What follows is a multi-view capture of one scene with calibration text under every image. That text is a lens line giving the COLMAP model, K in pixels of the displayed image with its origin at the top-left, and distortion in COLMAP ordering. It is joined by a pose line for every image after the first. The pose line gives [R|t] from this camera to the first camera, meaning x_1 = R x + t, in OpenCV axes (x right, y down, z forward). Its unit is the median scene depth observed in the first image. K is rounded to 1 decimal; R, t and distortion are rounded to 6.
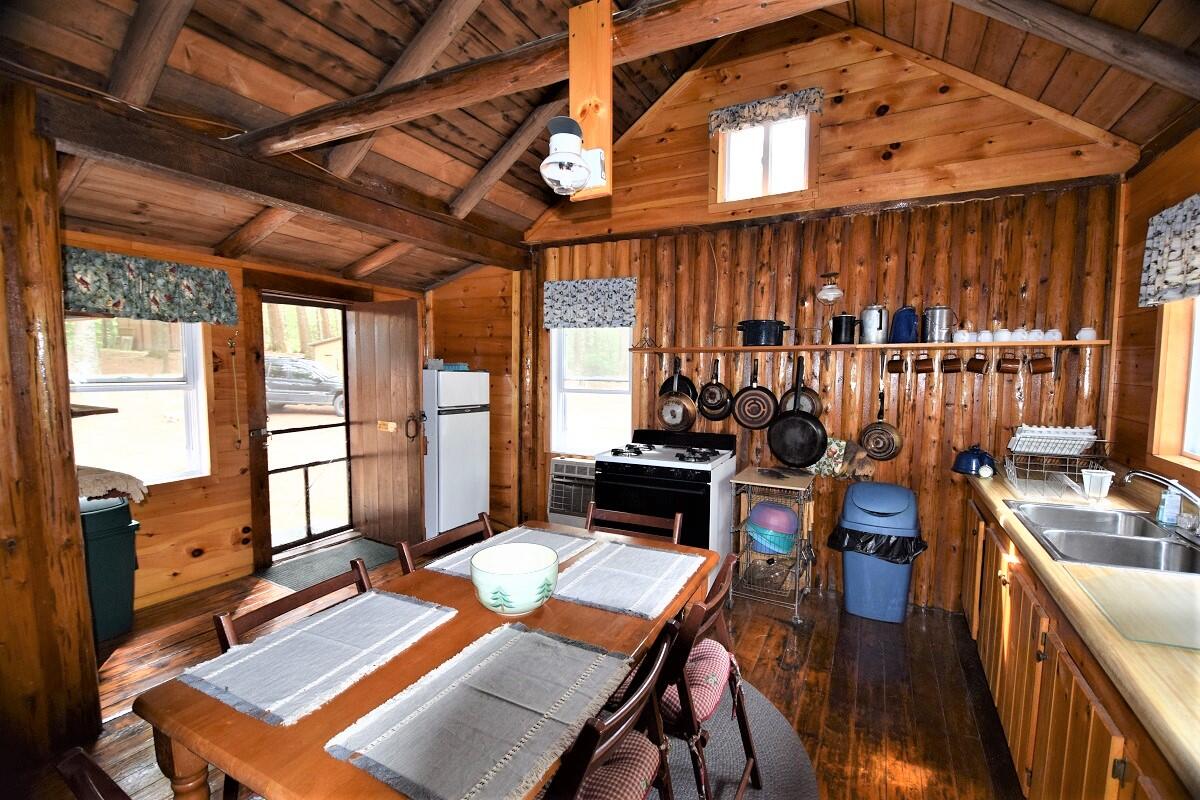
lens RADIAL K [[526.6, 0, 601.5], [0, 526.6, 413.7], [0, 0, 1]] dist [0.001683, -0.014993]
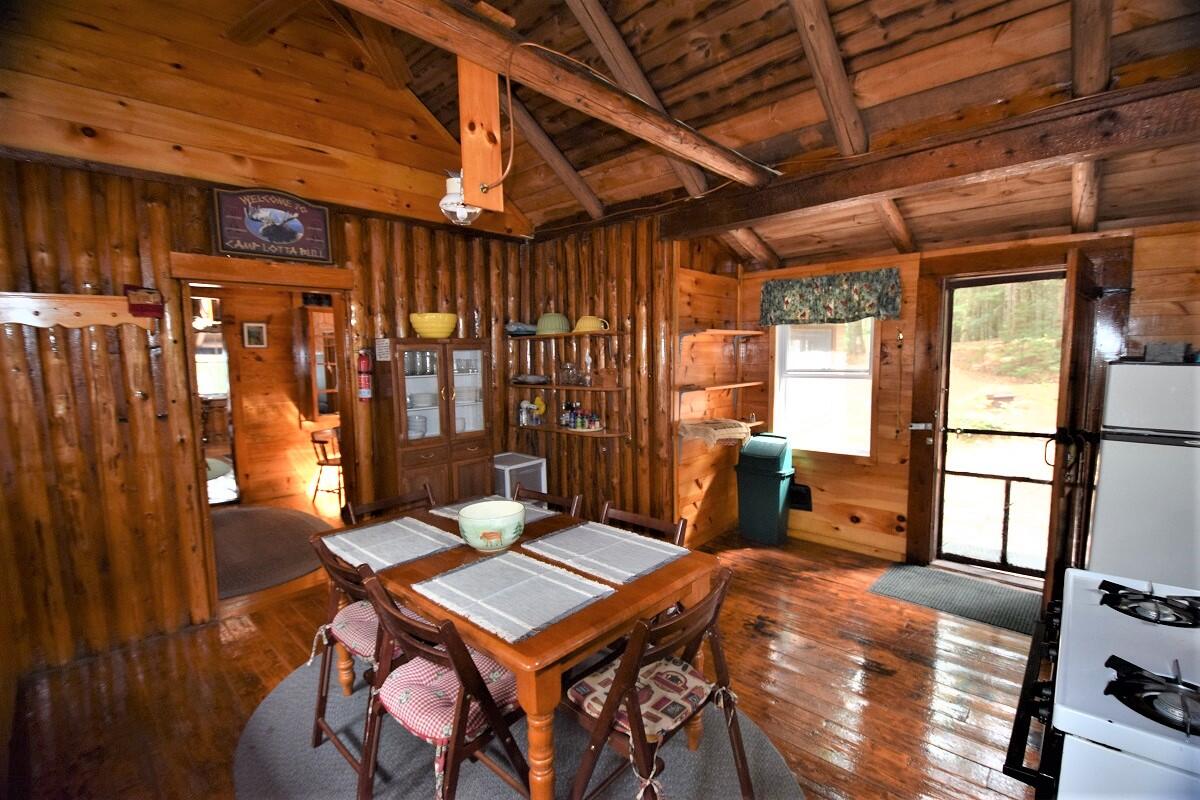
lens RADIAL K [[526.6, 0, 601.5], [0, 526.6, 413.7], [0, 0, 1]] dist [0.001683, -0.014993]
pose [[-0.273904, 0.097328, -0.956820, 0.446669], [-0.066272, 0.990592, 0.119734, -0.065549], [0.959471, 0.096206, -0.264877, 0.695691]]
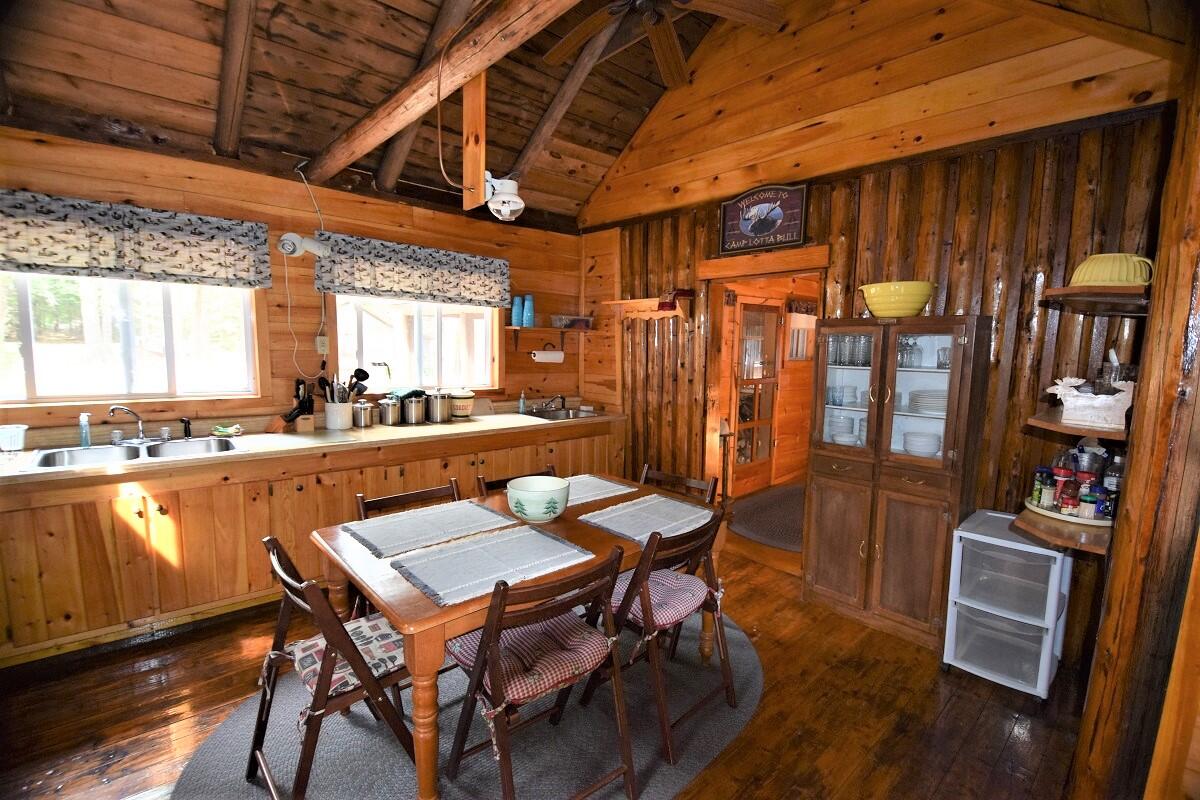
lens RADIAL K [[526.6, 0, 601.5], [0, 526.6, 413.7], [0, 0, 1]] dist [0.001683, -0.014993]
pose [[-0.935680, -0.073964, 0.345010, -0.347331], [0.002293, 0.976488, 0.215560, -0.096511], [-0.352842, 0.202486, -0.913511, 0.960711]]
